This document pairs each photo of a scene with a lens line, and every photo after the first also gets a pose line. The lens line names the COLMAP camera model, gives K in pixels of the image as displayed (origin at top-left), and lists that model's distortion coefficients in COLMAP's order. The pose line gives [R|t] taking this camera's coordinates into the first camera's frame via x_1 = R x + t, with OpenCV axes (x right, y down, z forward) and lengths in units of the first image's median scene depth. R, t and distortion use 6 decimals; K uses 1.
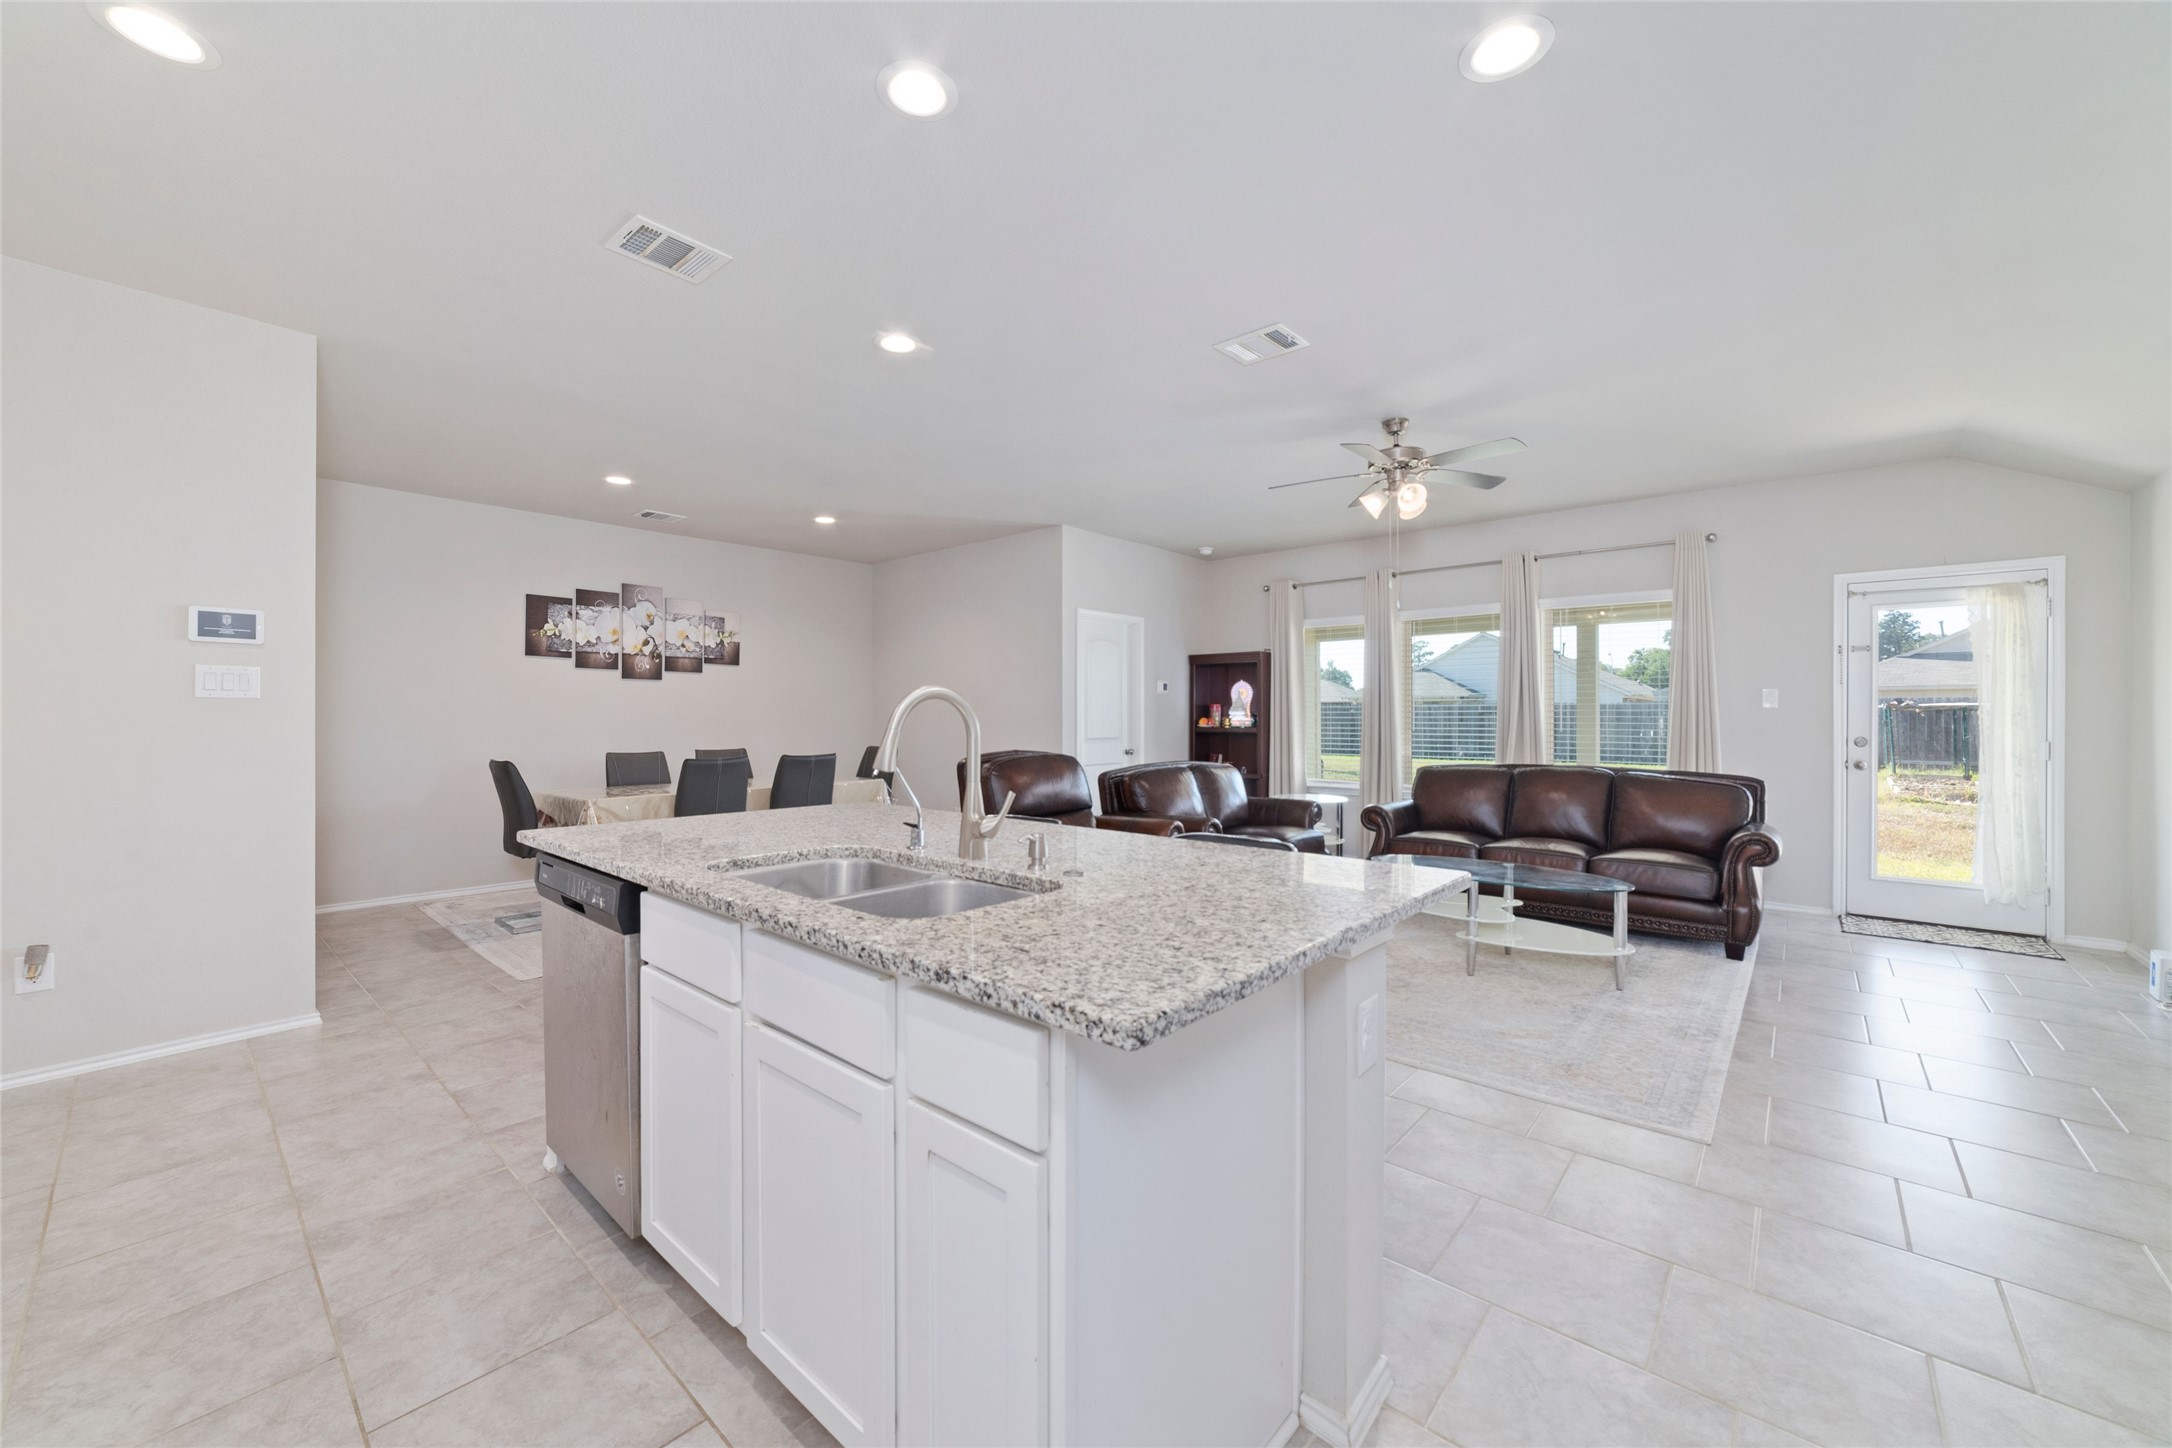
lens RADIAL K [[828.0, 0, 1082.3], [0, 828.0, 716.0], [0, 0, 1]] dist [-0.001002, 0.000400]
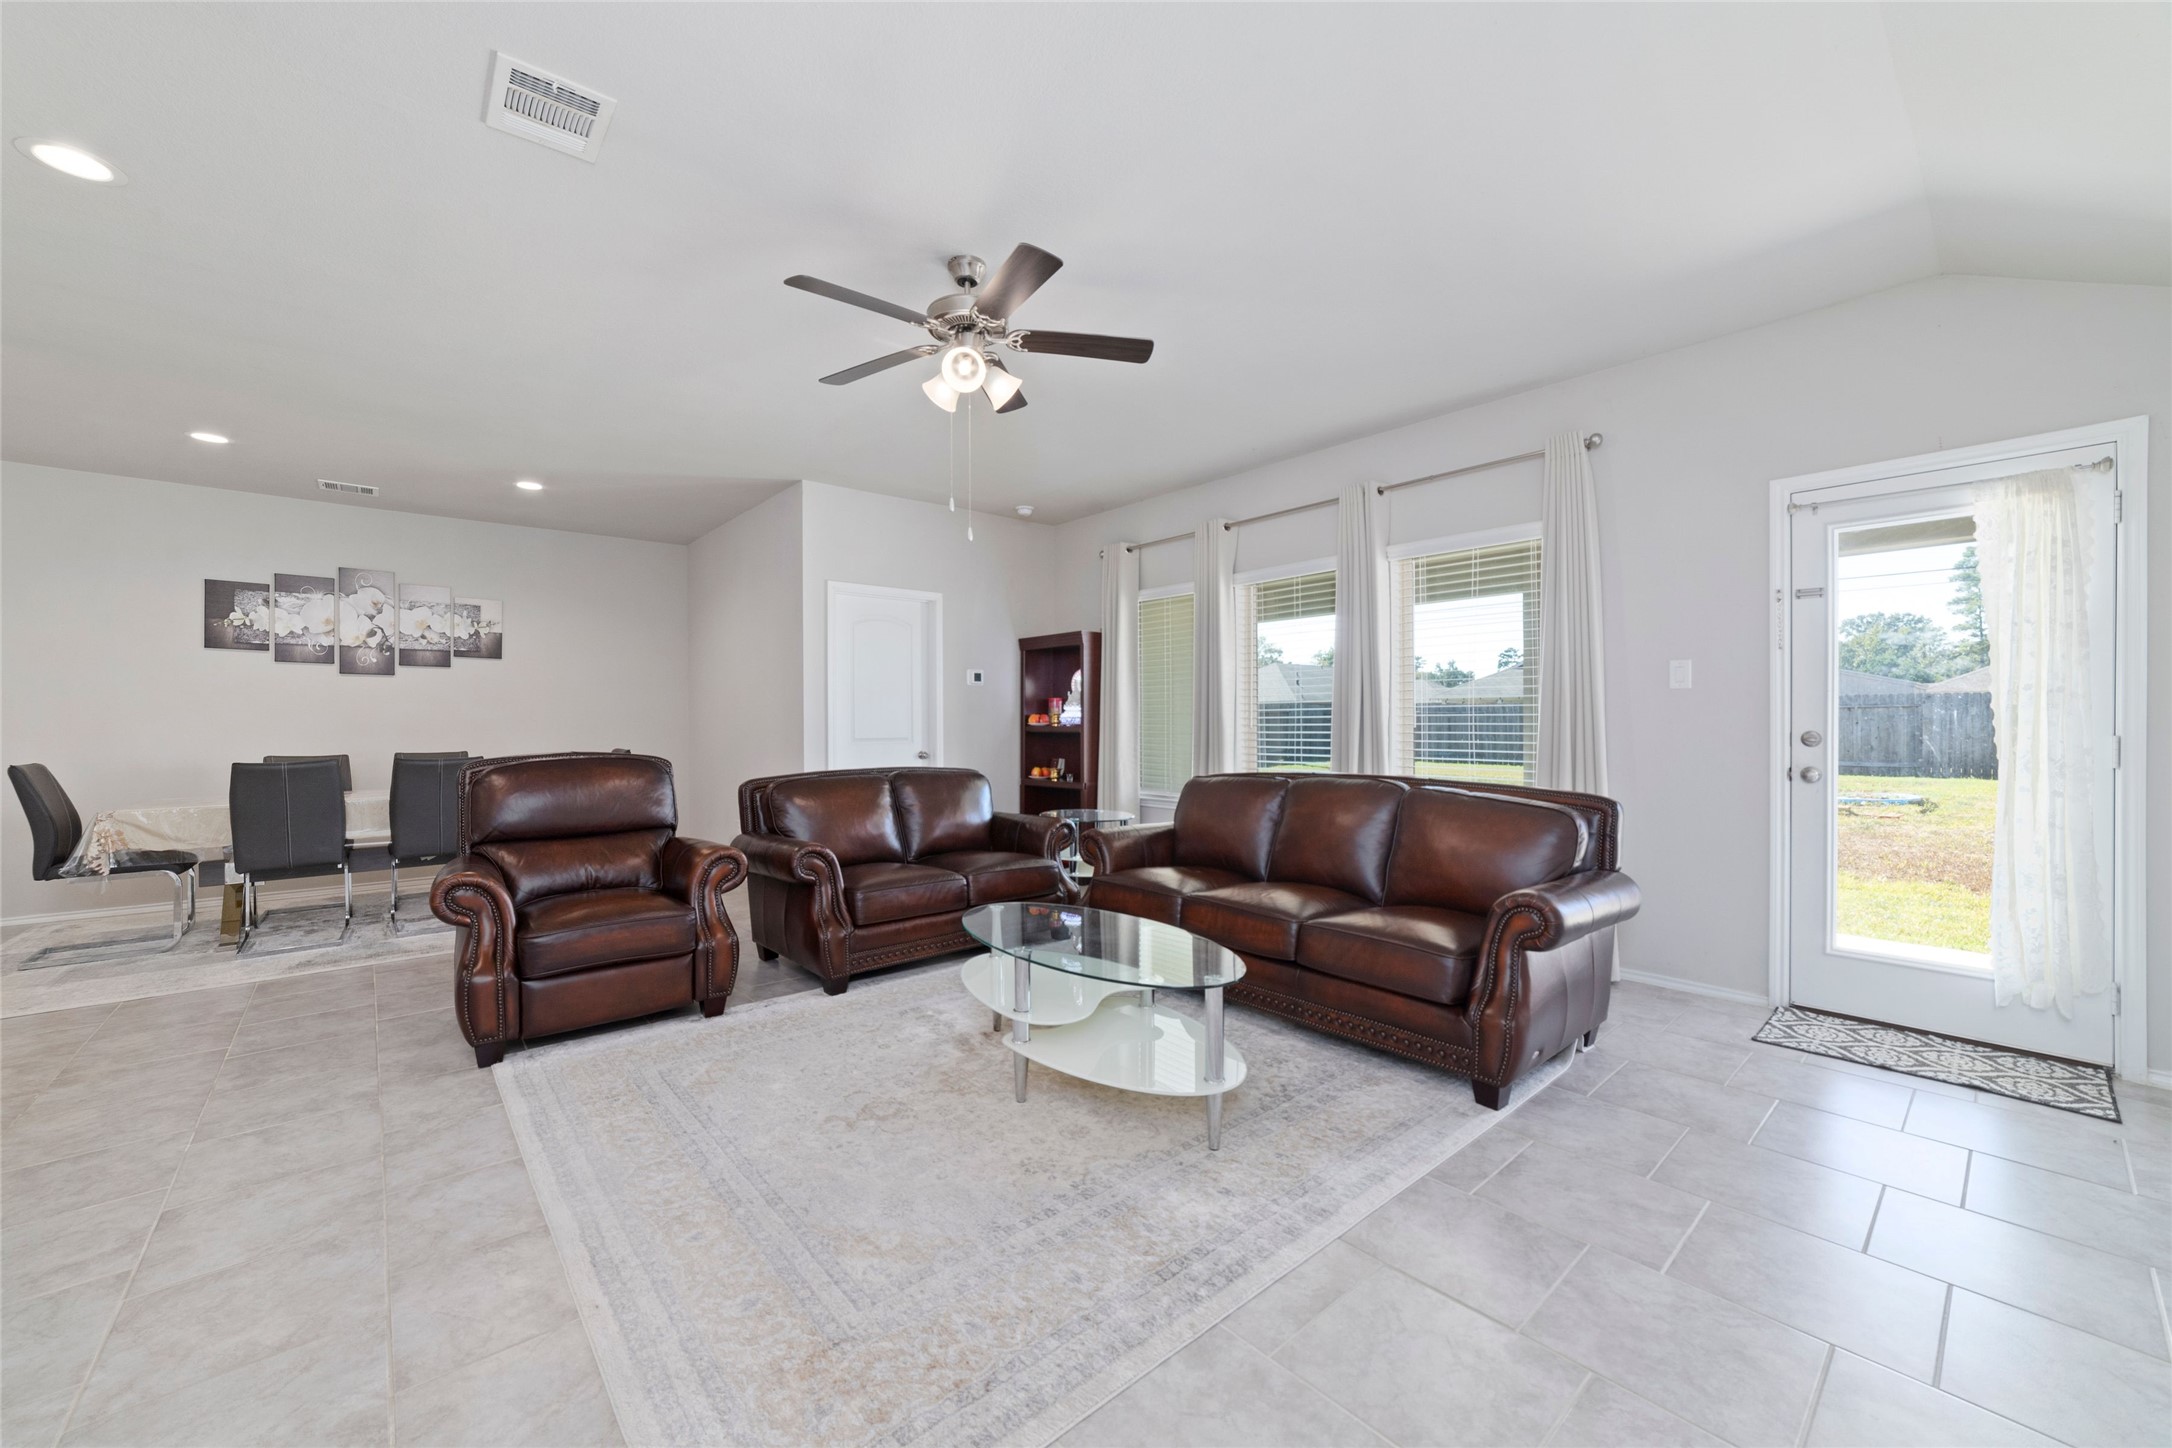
lens RADIAL K [[828.0, 0, 1078.2], [0, 828.0, 725.4], [0, 0, 1]] dist [-0.001002, 0.000400]
pose [[0.990613, -0.005165, -0.136601, 0.370235], [0.005972, 0.999967, 0.005495, 0.011021], [0.136568, -0.006259, 0.990611, 0.227810]]
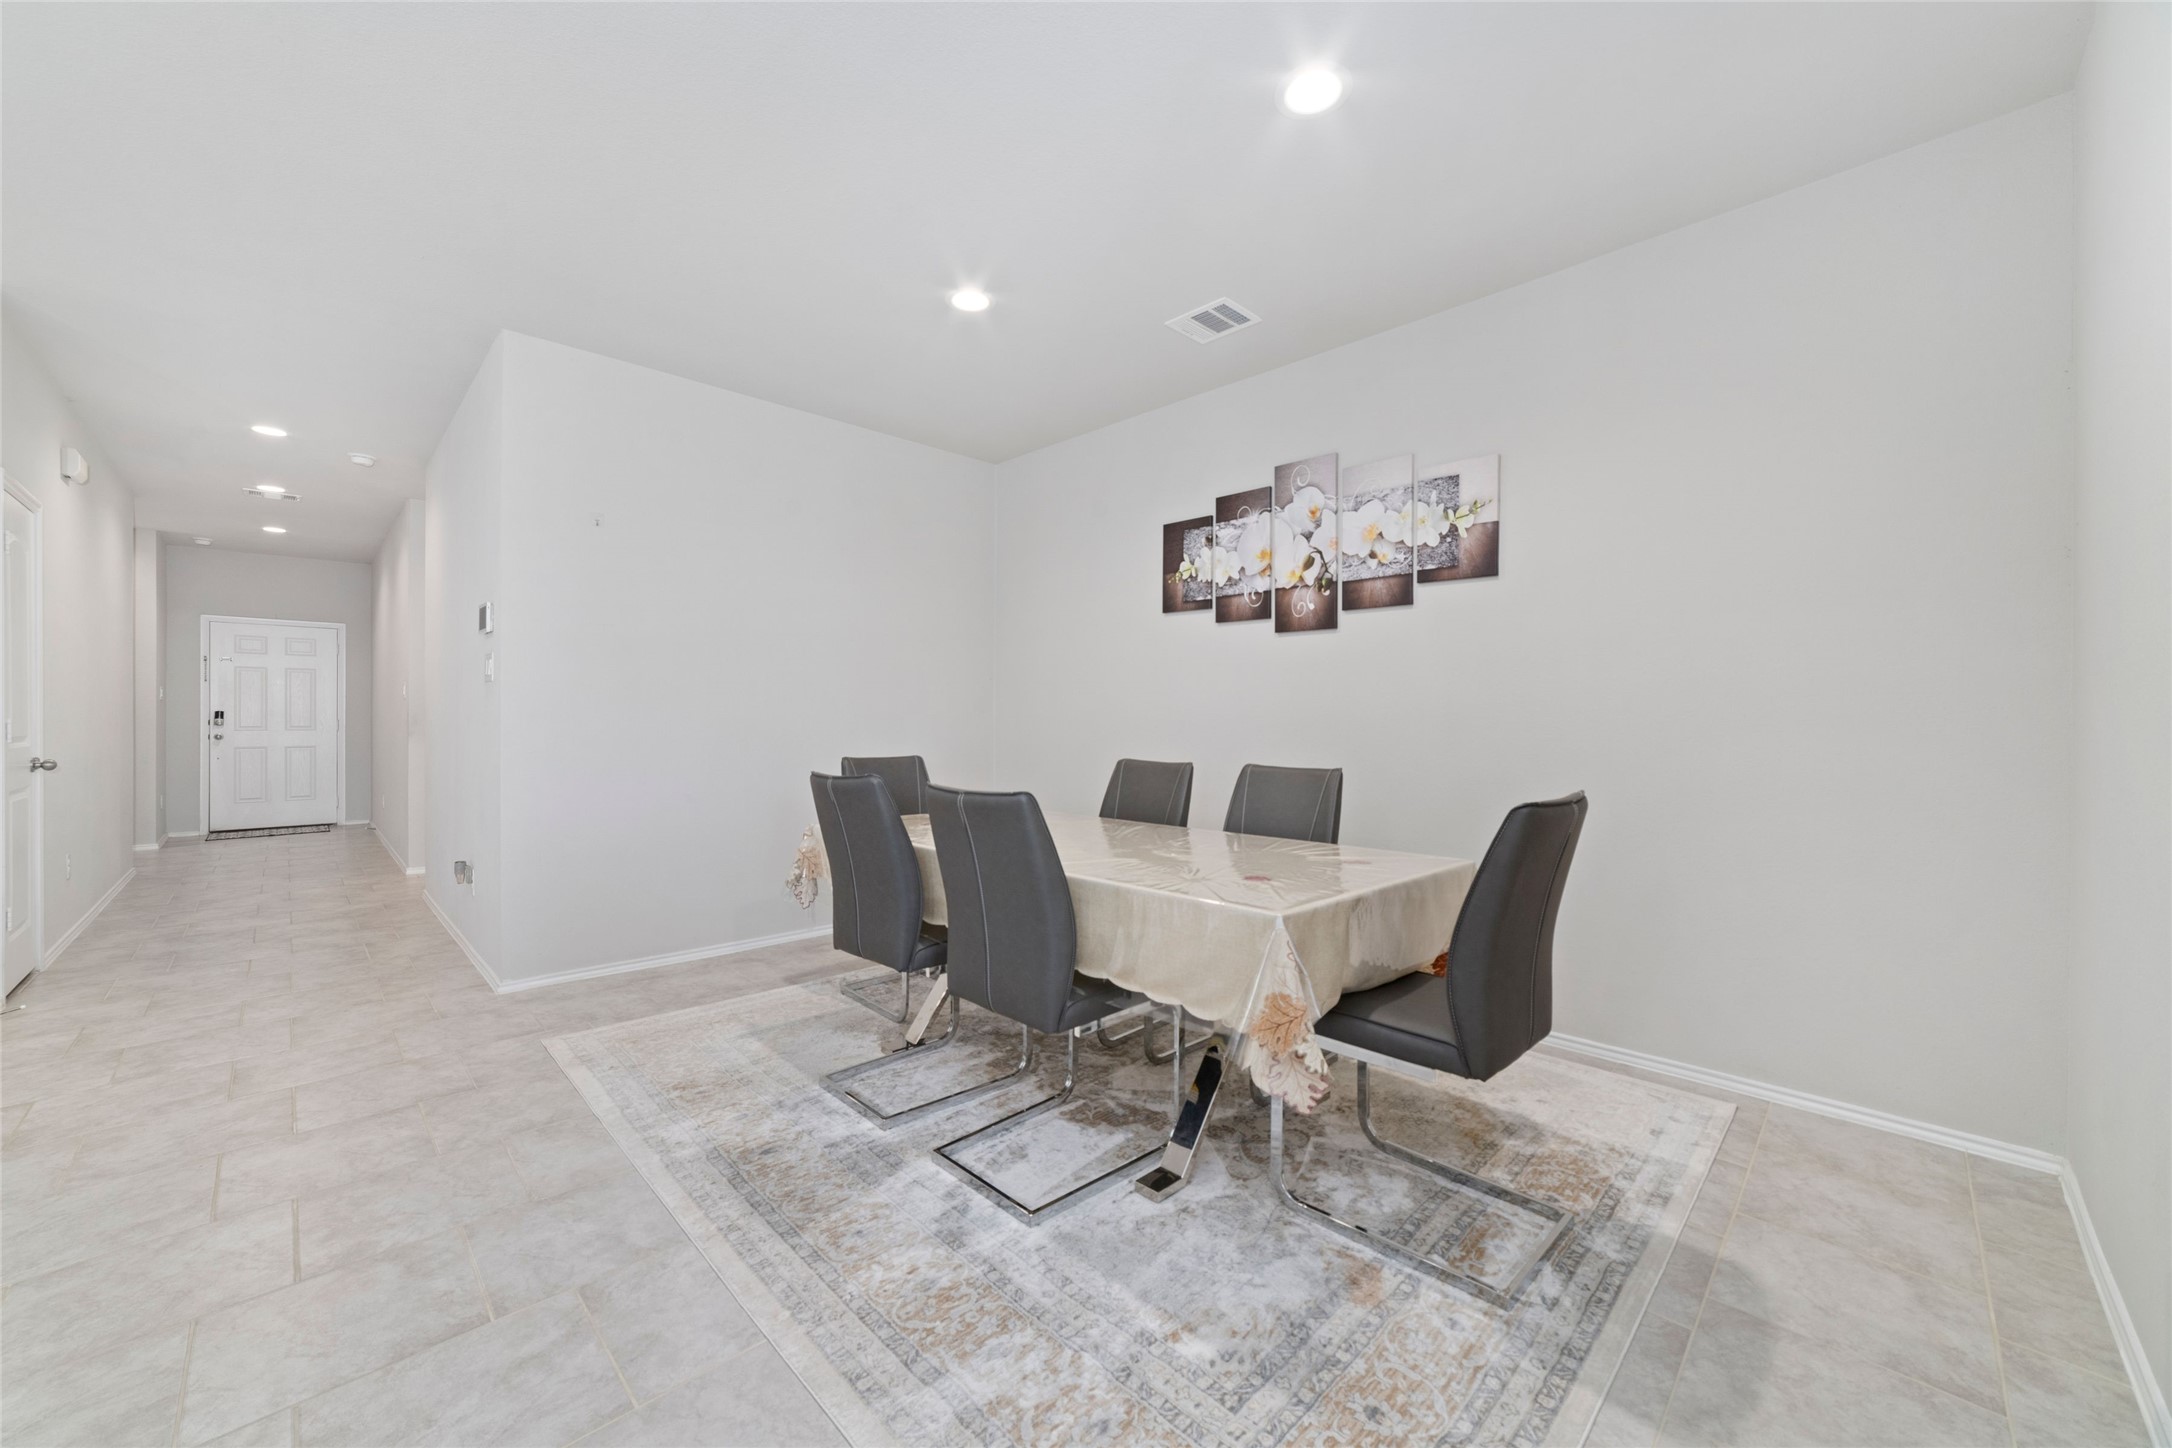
lens RADIAL K [[828.0, 0, 1076.4], [0, 828.0, 713.7], [0, 0, 1]] dist [-0.001002, 0.000400]
pose [[-0.080518, 0.002236, -0.996751, 0.028147], [0.001822, 0.999996, 0.002096, 0.009442], [0.996751, -0.001647, -0.080522, 0.937068]]
